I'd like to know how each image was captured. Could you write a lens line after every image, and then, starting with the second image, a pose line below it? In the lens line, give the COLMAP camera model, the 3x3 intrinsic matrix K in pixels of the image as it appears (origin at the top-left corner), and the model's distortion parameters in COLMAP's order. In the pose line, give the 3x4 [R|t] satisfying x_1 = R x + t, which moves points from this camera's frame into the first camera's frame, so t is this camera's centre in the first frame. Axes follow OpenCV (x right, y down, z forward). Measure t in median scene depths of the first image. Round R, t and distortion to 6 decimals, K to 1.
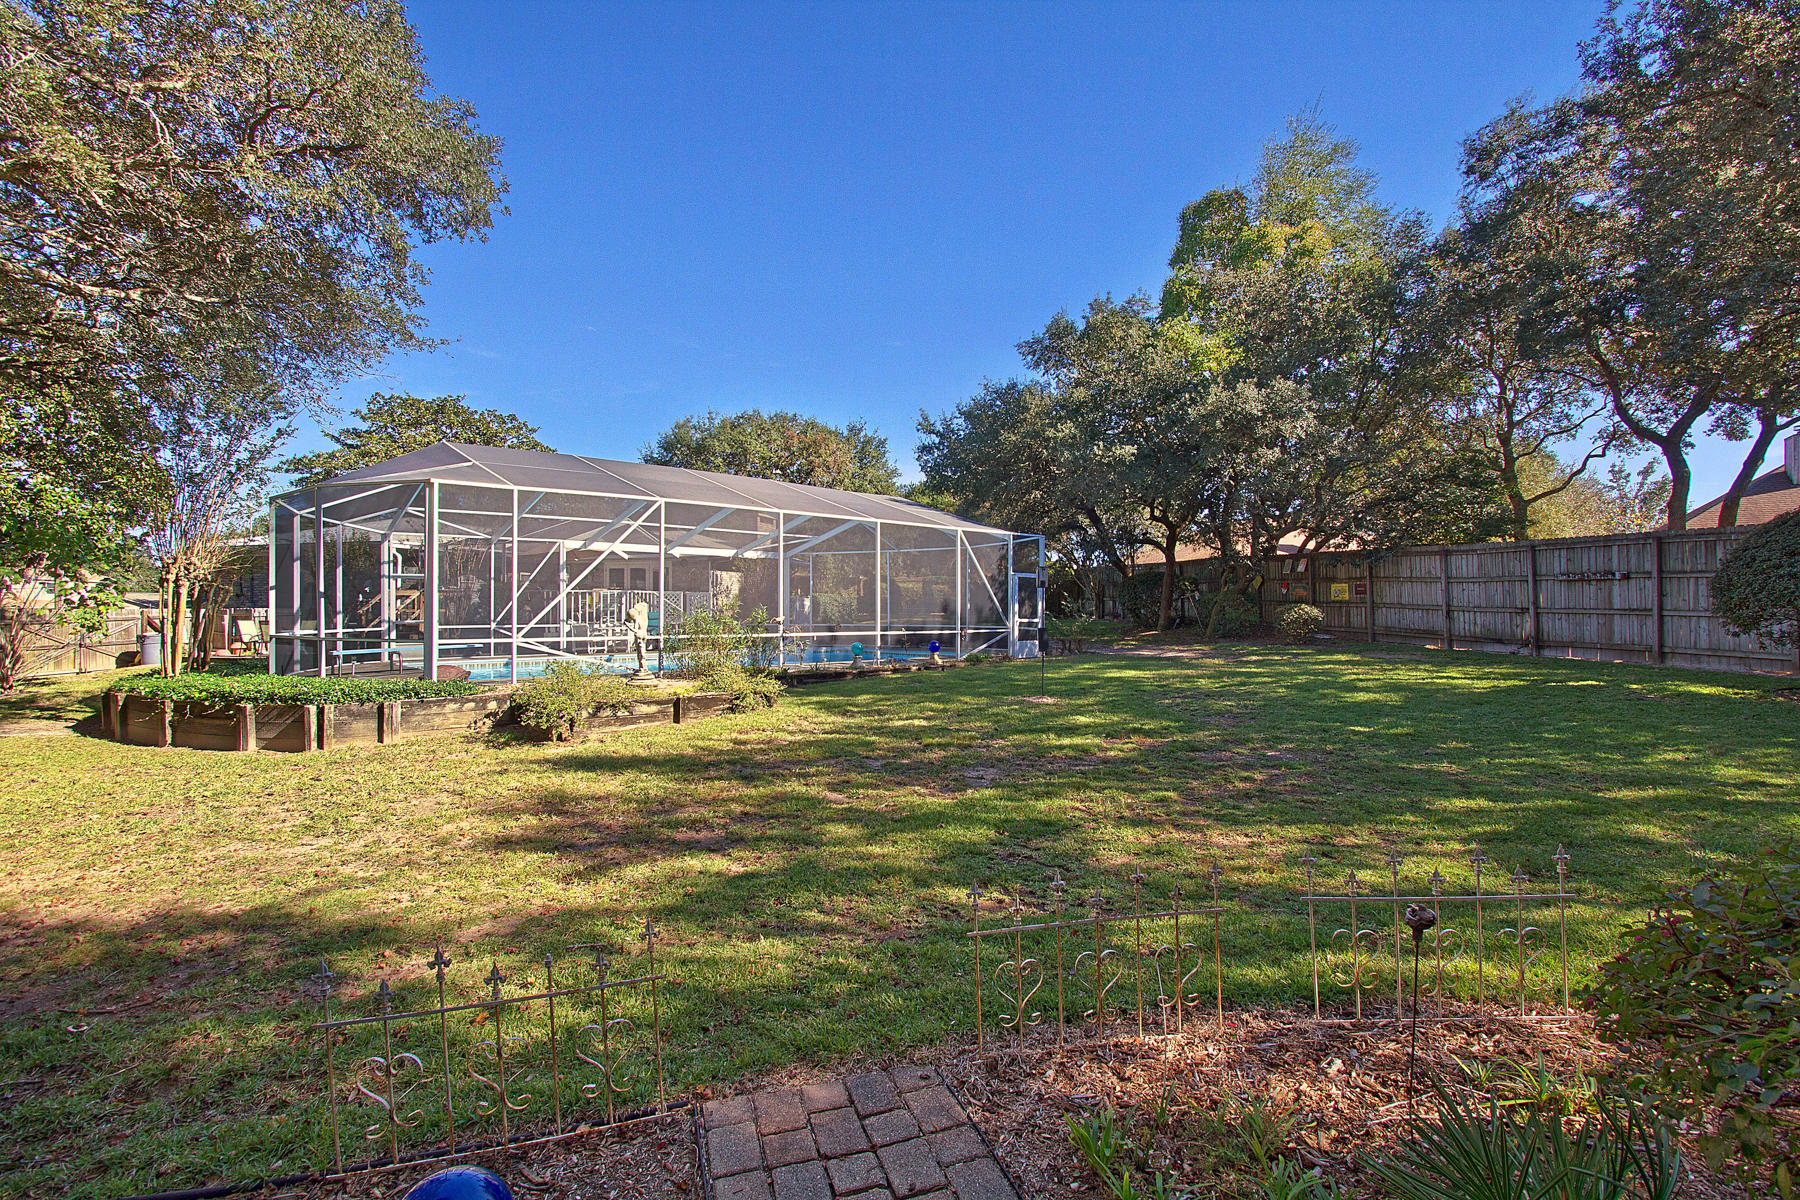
lens RADIAL K [[825.0, 0, 900.0], [0, 825.0, 600.0], [0, 0, 1]] dist [0.000332, 0.000171]
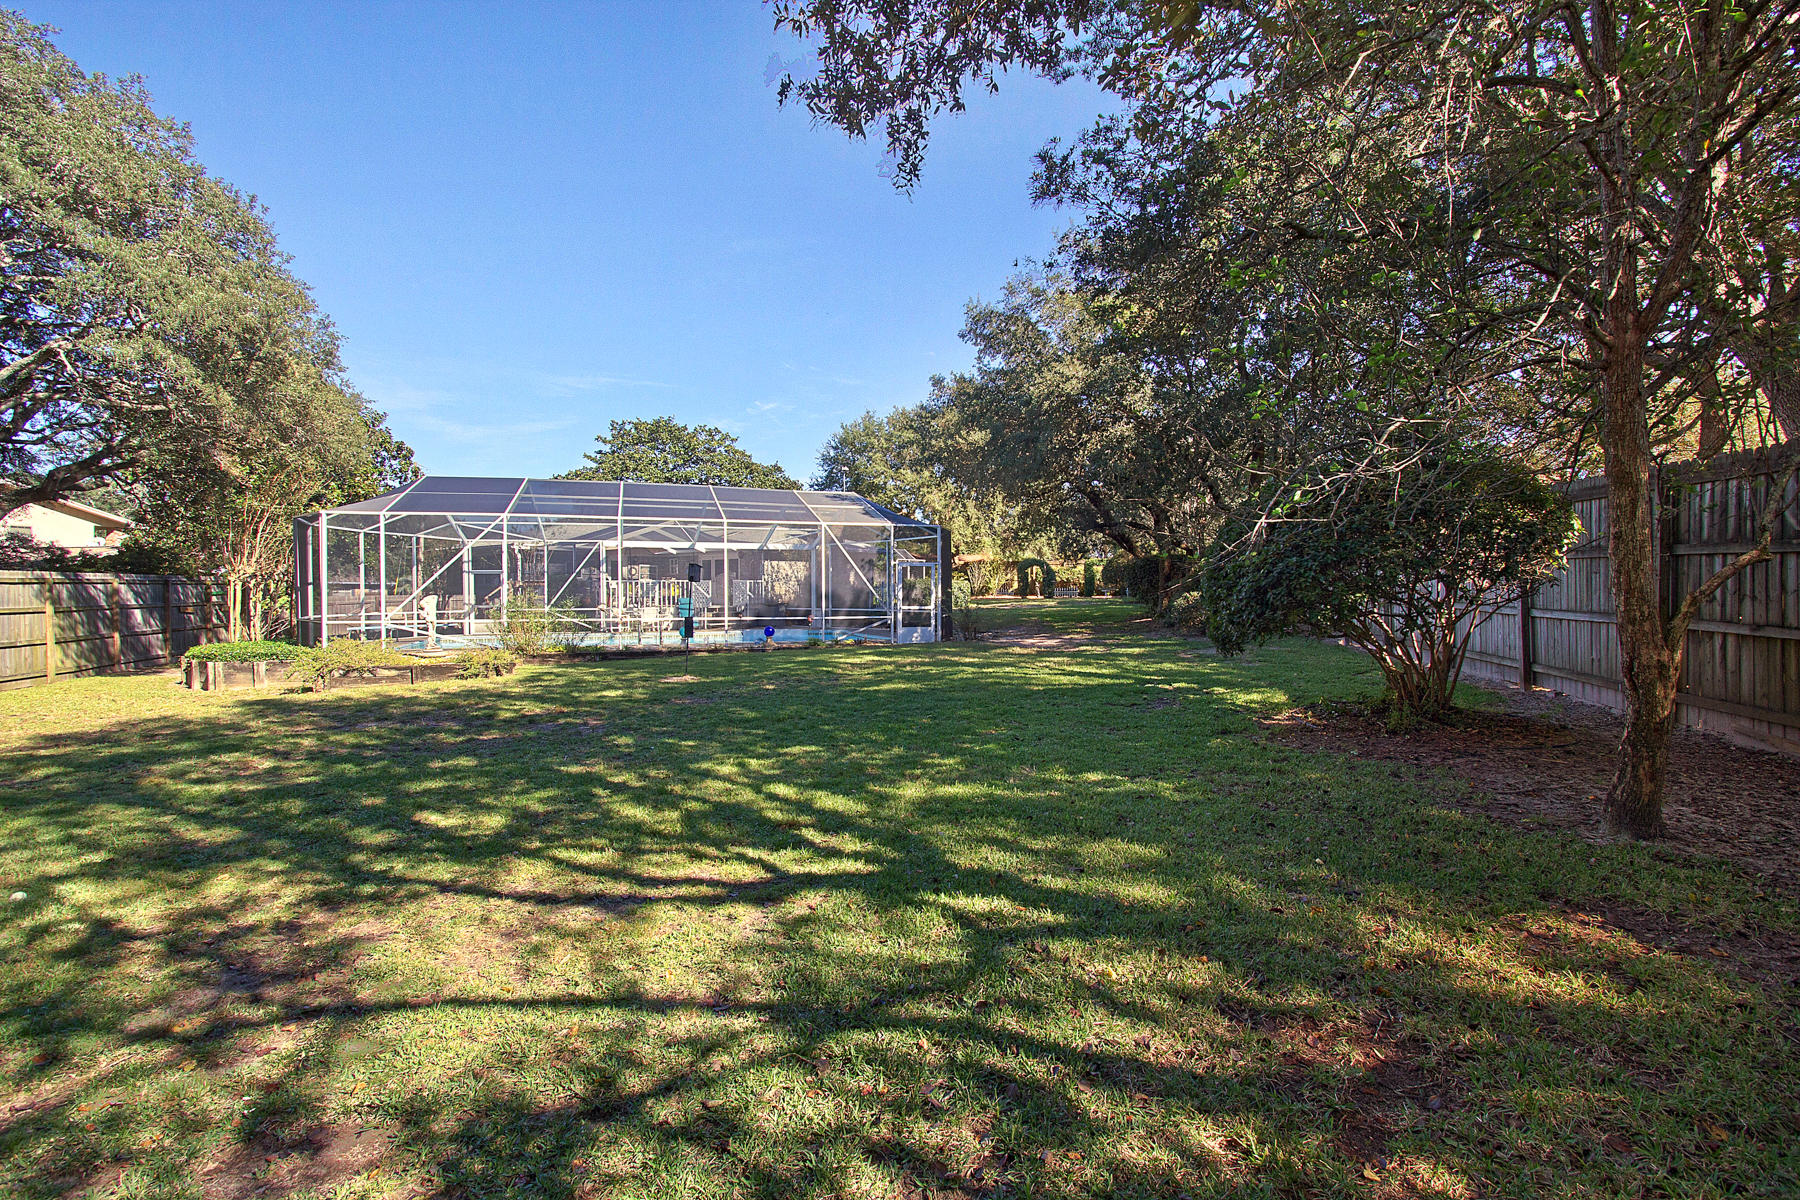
lens RADIAL K [[825.0, 0, 900.0], [0, 825.0, 600.0], [0, 0, 1]] dist [0.000332, 0.000171]
pose [[0.923900, 0.001945, -0.382629, 0.768665], [0.006433, 0.999767, 0.020616, -0.009183], [0.382579, -0.021508, 0.923672, 0.045334]]
